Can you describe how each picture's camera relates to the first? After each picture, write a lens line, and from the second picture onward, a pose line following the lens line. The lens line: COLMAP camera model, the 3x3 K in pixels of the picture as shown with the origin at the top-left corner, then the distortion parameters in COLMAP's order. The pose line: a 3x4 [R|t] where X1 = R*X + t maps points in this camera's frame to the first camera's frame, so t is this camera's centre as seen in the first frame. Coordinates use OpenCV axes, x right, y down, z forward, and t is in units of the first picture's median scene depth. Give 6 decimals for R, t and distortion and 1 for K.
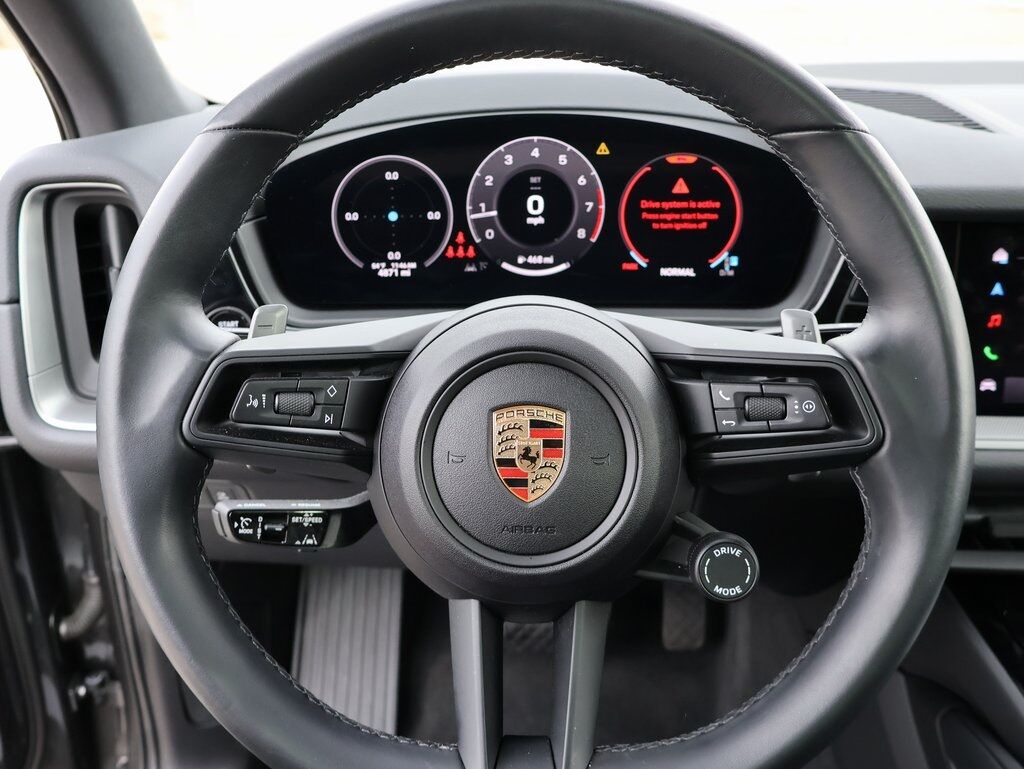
lens RADIAL K [[976.9, 0, 505.1], [0, 976.9, 378.8], [0, 0, 1]] dist [-0.014767, 0.000000]
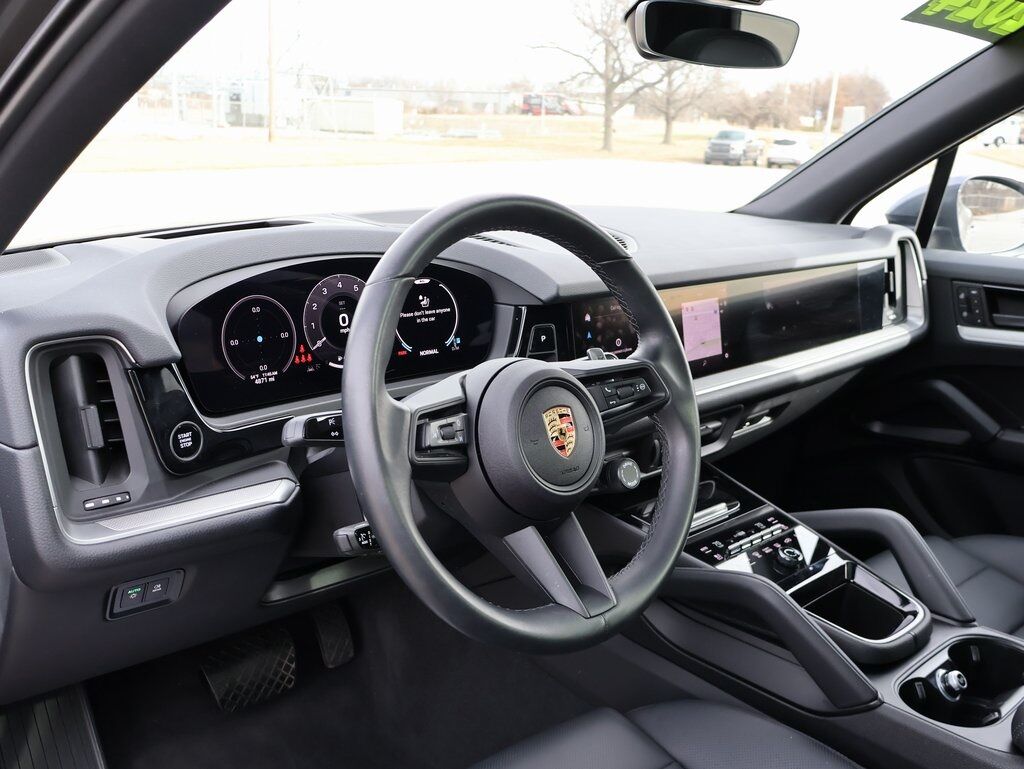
lens RADIAL K [[976.9, 0, 507.1], [0, 976.9, 376.9], [0, 0, 1]] dist [-0.014767, 0.000000]
pose [[0.698288, -0.144328, 0.701115, -0.913030], [0.227581, 0.973404, -0.026283, -0.001595], [-0.678676, 0.177914, 0.712563, -0.208017]]
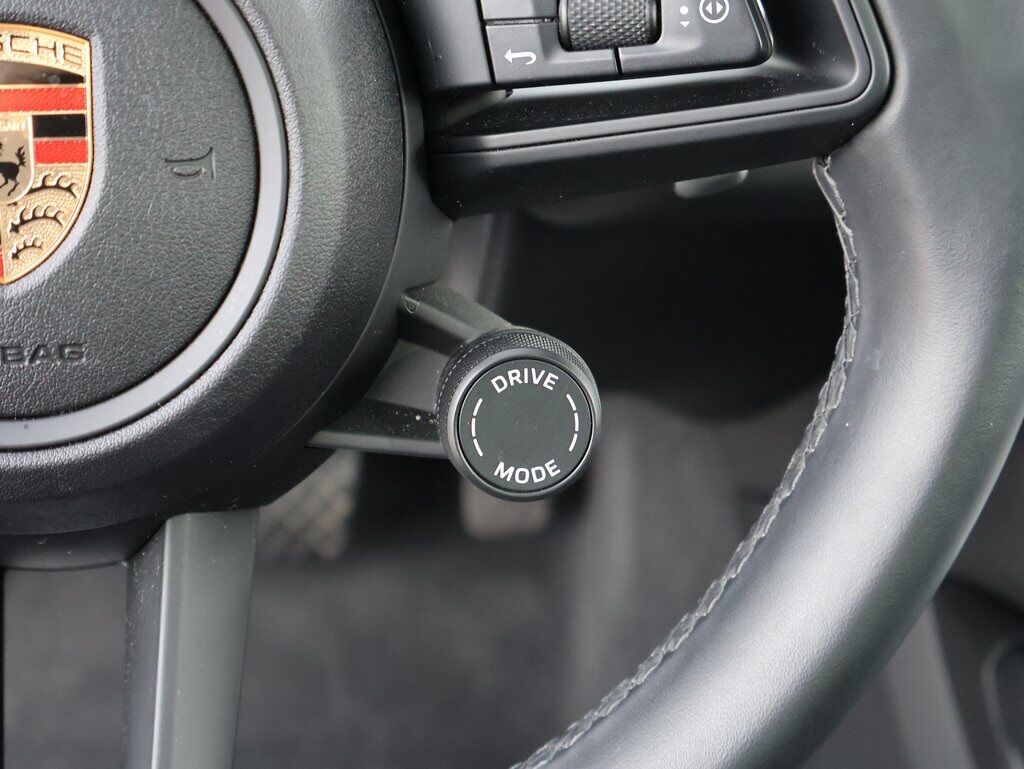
lens RADIAL K [[1933.8, 0, 570.6], [0, 1933.8, 458.8], [0, 0, 1]] dist [0.041963, 0.000000]
pose [[0.977965, -0.070240, 0.196599, 0.056261], [0.021746, 0.970853, 0.238686, 0.011034], [-0.207634, -0.229151, 0.950988, 0.143817]]
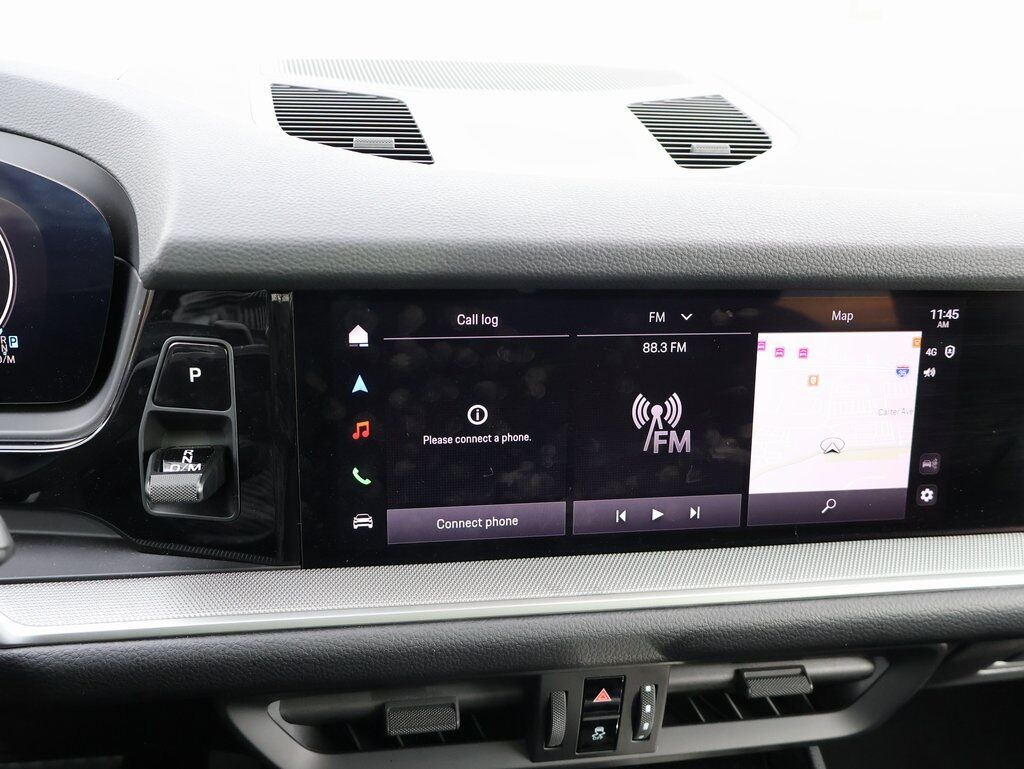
lens RADIAL K [[976.9, 0, 517.8], [0, 976.9, 393.6], [0, 0, 1]] dist [-0.014767, 0.000000]
pose [[0.978257, -0.026793, 0.205658, 0.466316], [0.025706, 0.999638, 0.007957, -0.087986], [-0.205797, -0.002497, 0.978591, 0.301598]]
